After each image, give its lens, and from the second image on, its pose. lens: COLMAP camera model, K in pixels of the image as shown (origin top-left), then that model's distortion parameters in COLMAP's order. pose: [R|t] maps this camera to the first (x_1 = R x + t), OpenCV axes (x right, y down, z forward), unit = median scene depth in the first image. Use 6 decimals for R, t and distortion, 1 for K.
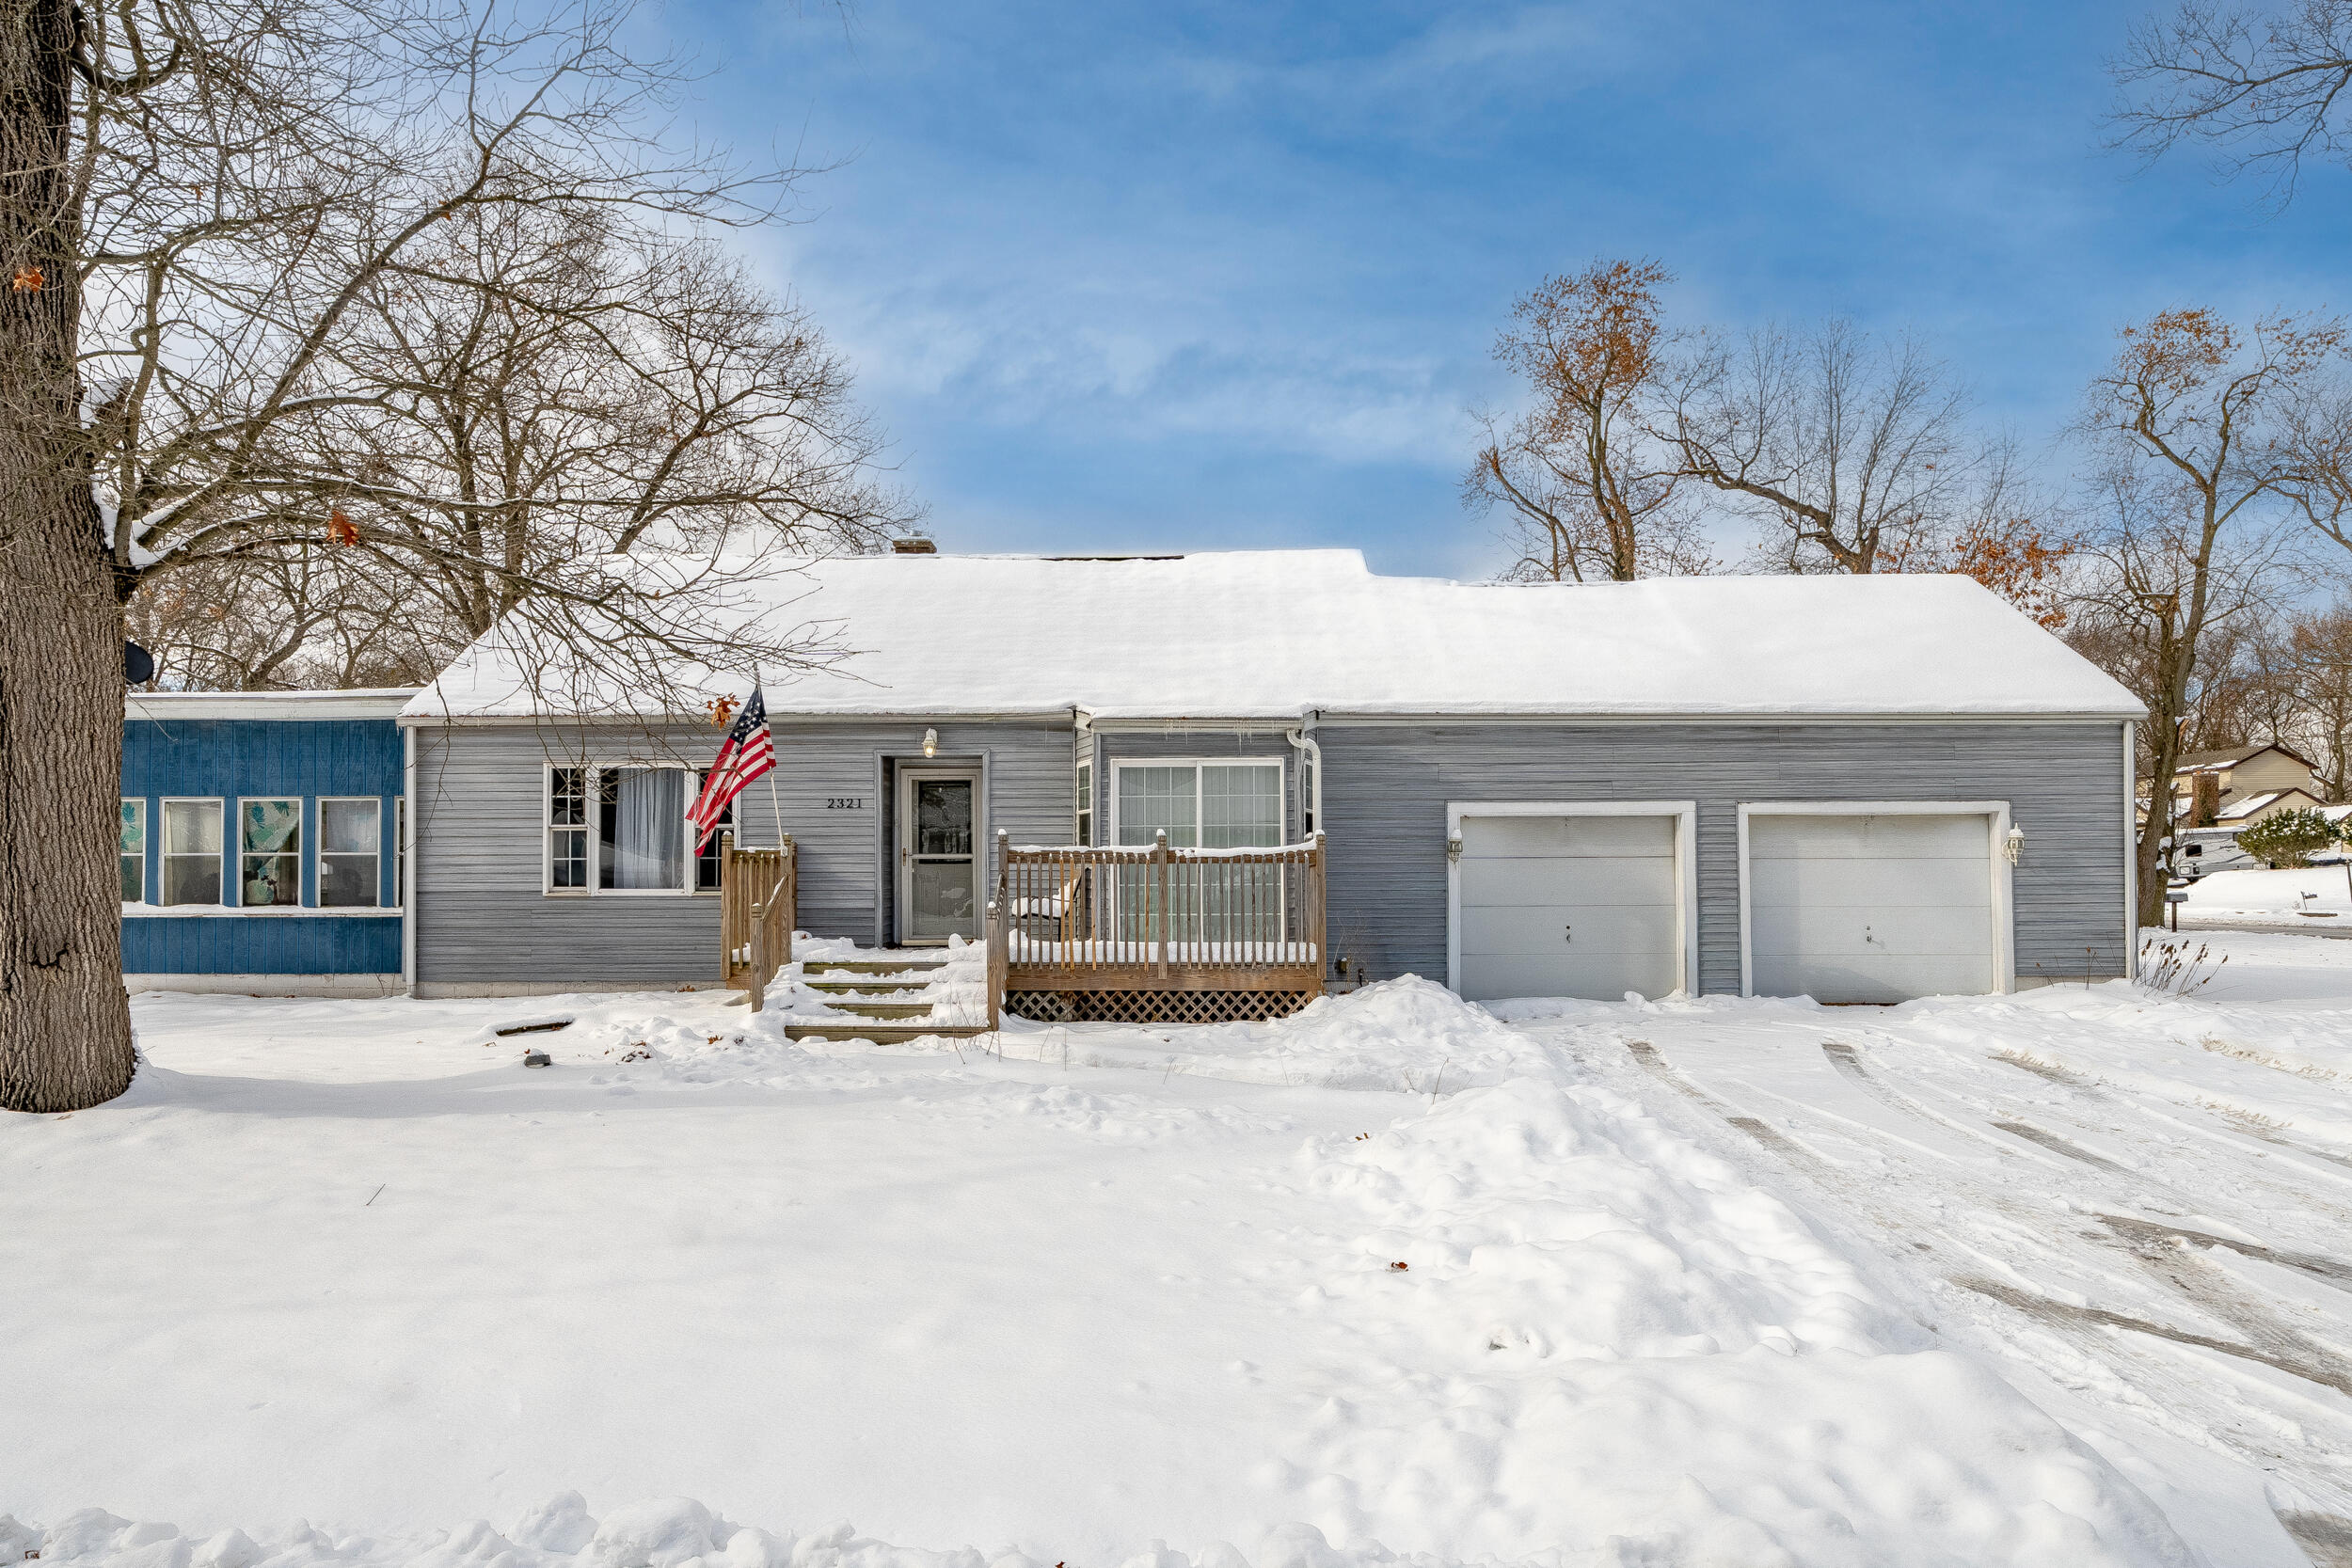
lens RADIAL K [[1241.1, 0, 1180.9], [0, 1241.1, 779.8], [0, 0, 1]] dist [-0.004294, -0.000280]
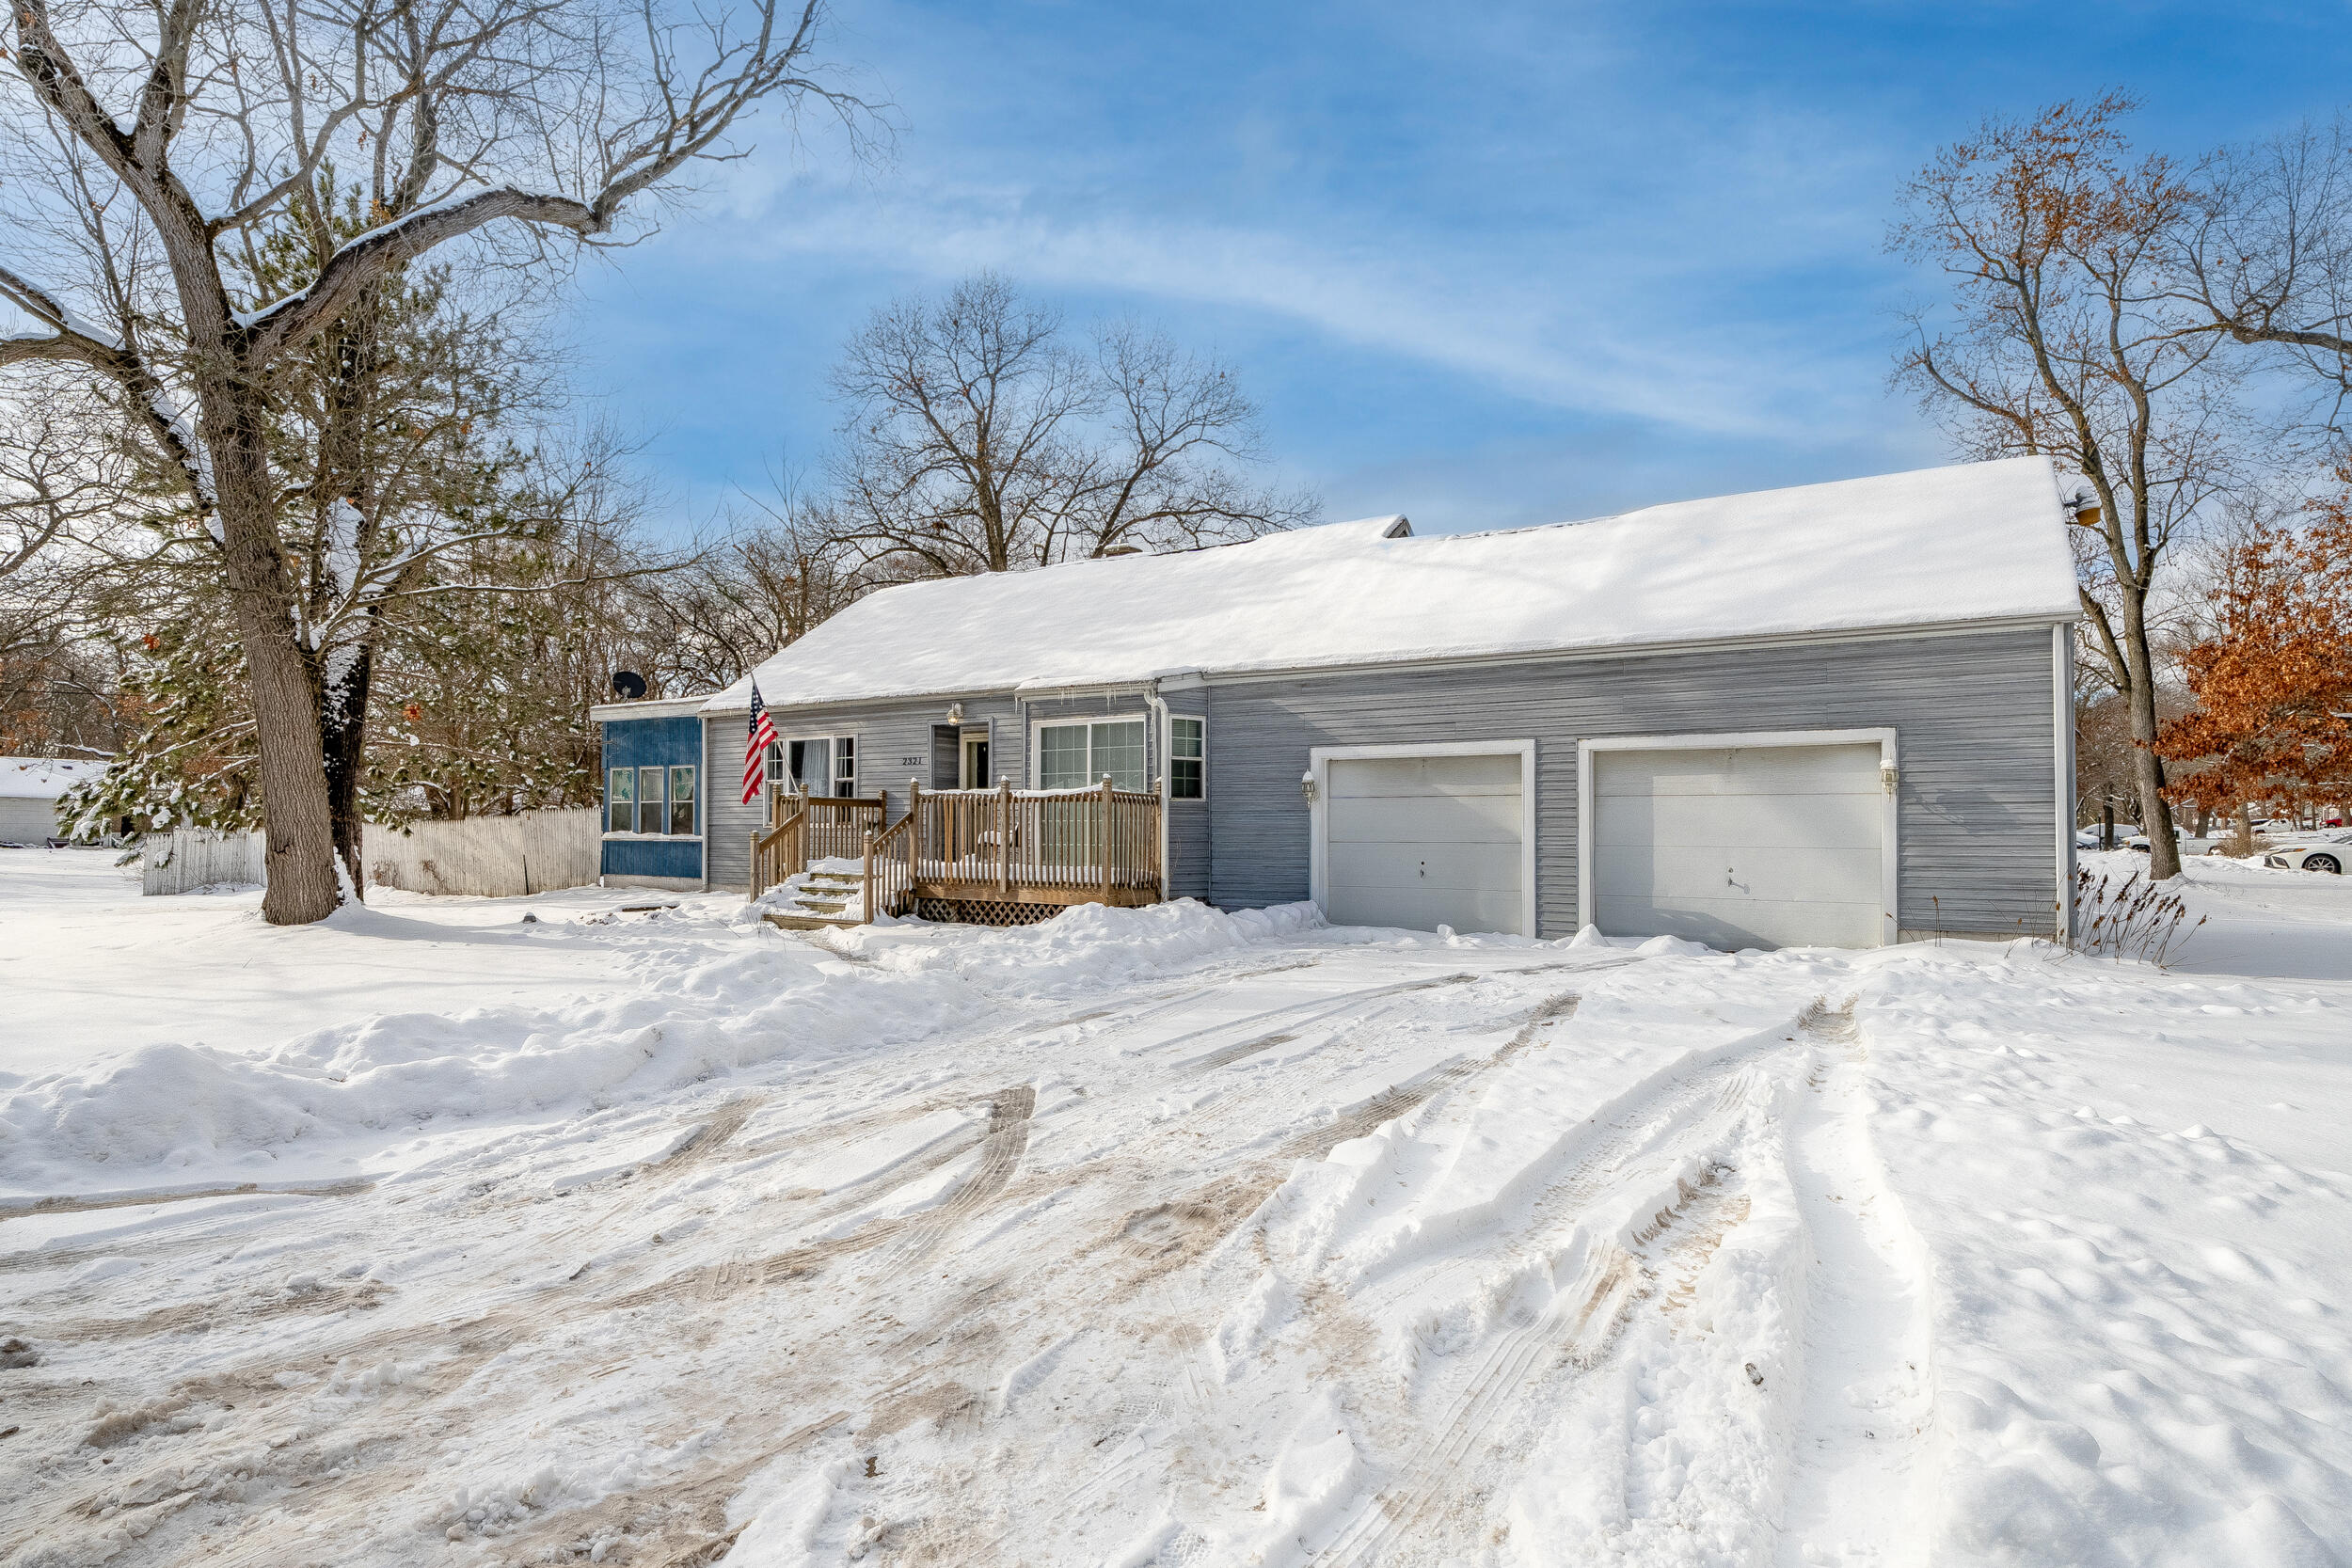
lens RADIAL K [[1142.4, 0, 1176.0], [0, 1142.4, 784.0], [0, 0, 1]] dist [-0.001628, -0.000187]
pose [[0.869860, -0.013139, -0.493124, 0.619128], [0.032833, 0.998971, 0.031300, 0.014898], [0.492205, -0.043417, 0.869396, 0.056619]]
